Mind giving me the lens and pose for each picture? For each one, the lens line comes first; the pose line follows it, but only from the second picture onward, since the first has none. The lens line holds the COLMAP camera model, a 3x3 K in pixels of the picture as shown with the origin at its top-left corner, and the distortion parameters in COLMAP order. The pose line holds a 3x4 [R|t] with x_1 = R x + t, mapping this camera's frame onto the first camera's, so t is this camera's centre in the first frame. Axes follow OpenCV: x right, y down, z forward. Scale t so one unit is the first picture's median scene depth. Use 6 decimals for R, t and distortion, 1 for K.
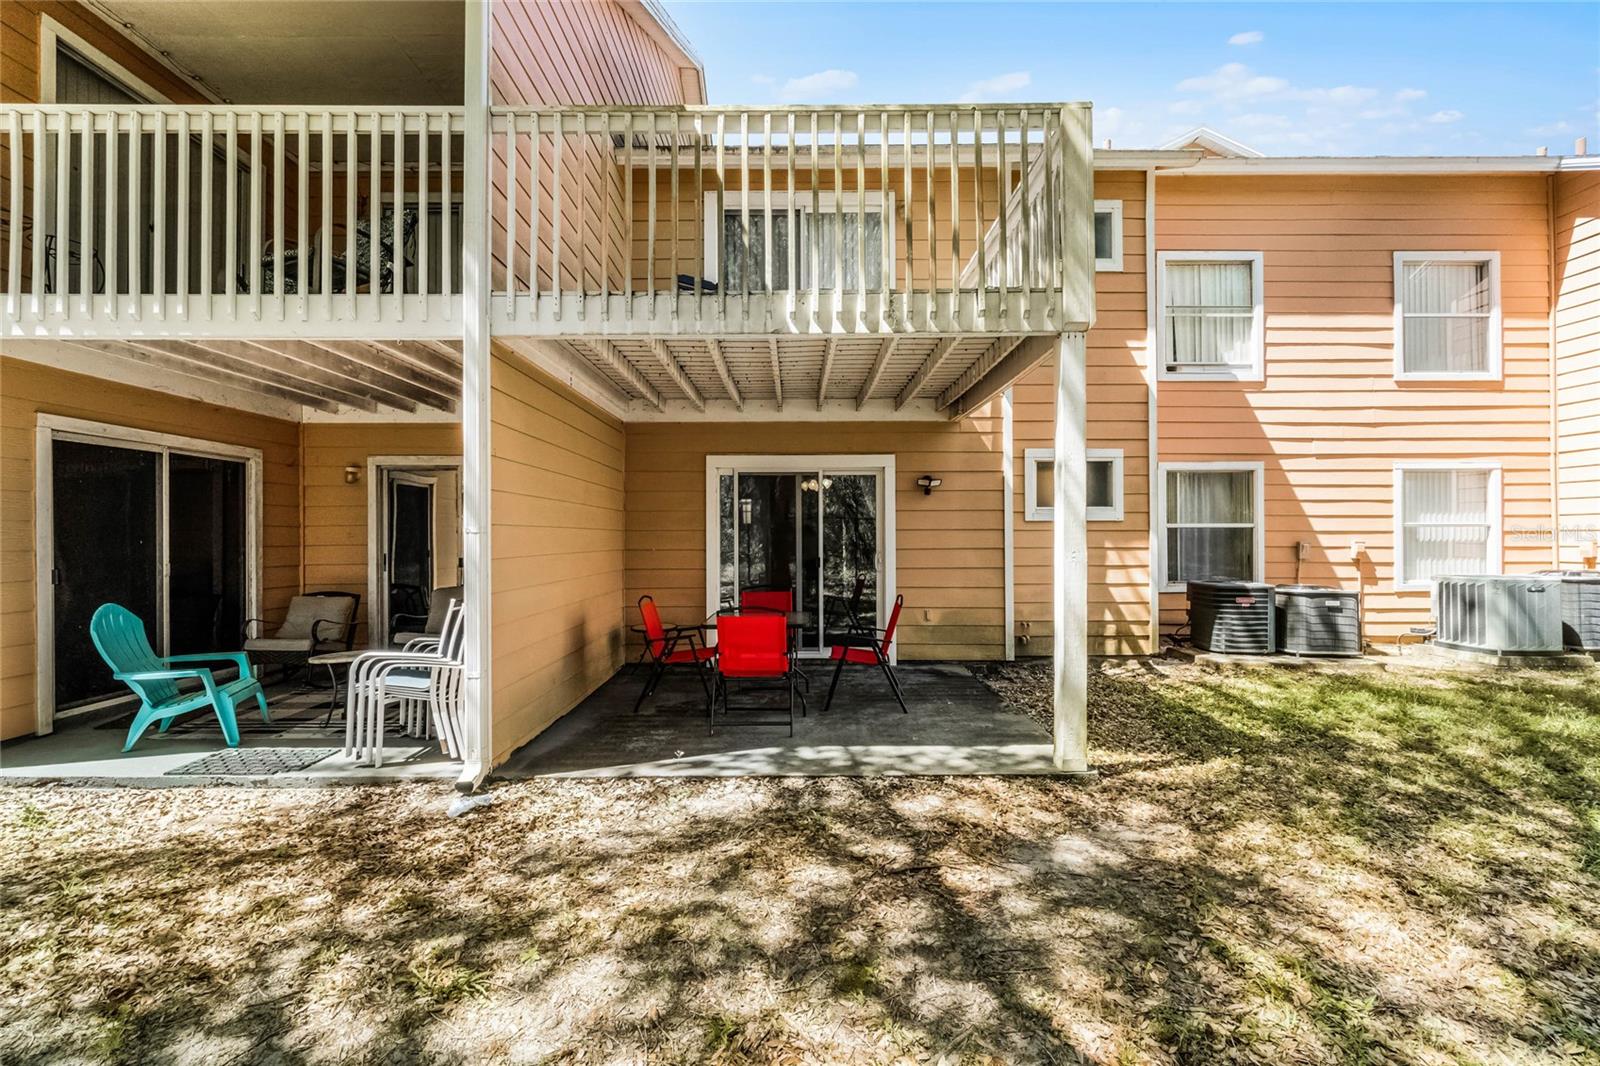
lens RADIAL K [[703.5, 0, 786.5], [0, 703.5, 537.8], [0, 0, 1]] dist [-0.012155, 0.001982]
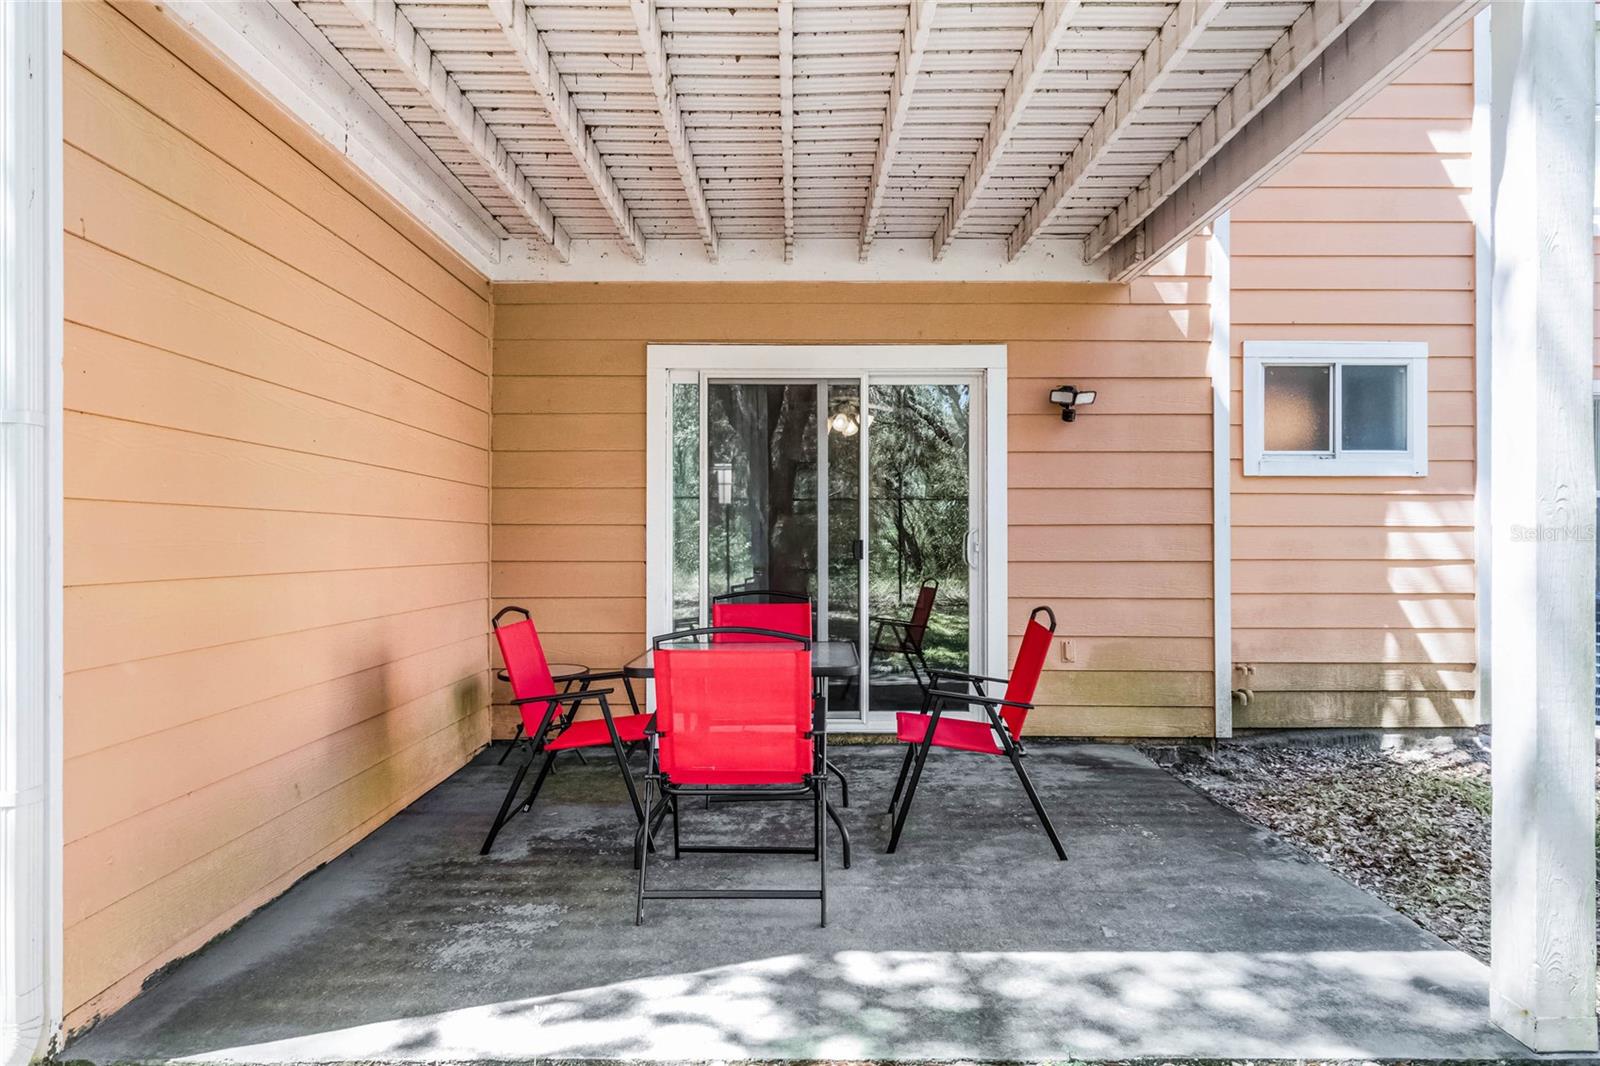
lens RADIAL K [[1028.9, 0, 798.6], [0, 1028.9, 538.2], [0, 0, 1]] dist [-0.011904, 0.001530]
pose [[0.999838, 0.005285, 0.017201, -0.014180], [-0.005240, 0.999983, -0.002640, 0.029766], [-0.017214, 0.002549, 0.999849, 0.240917]]
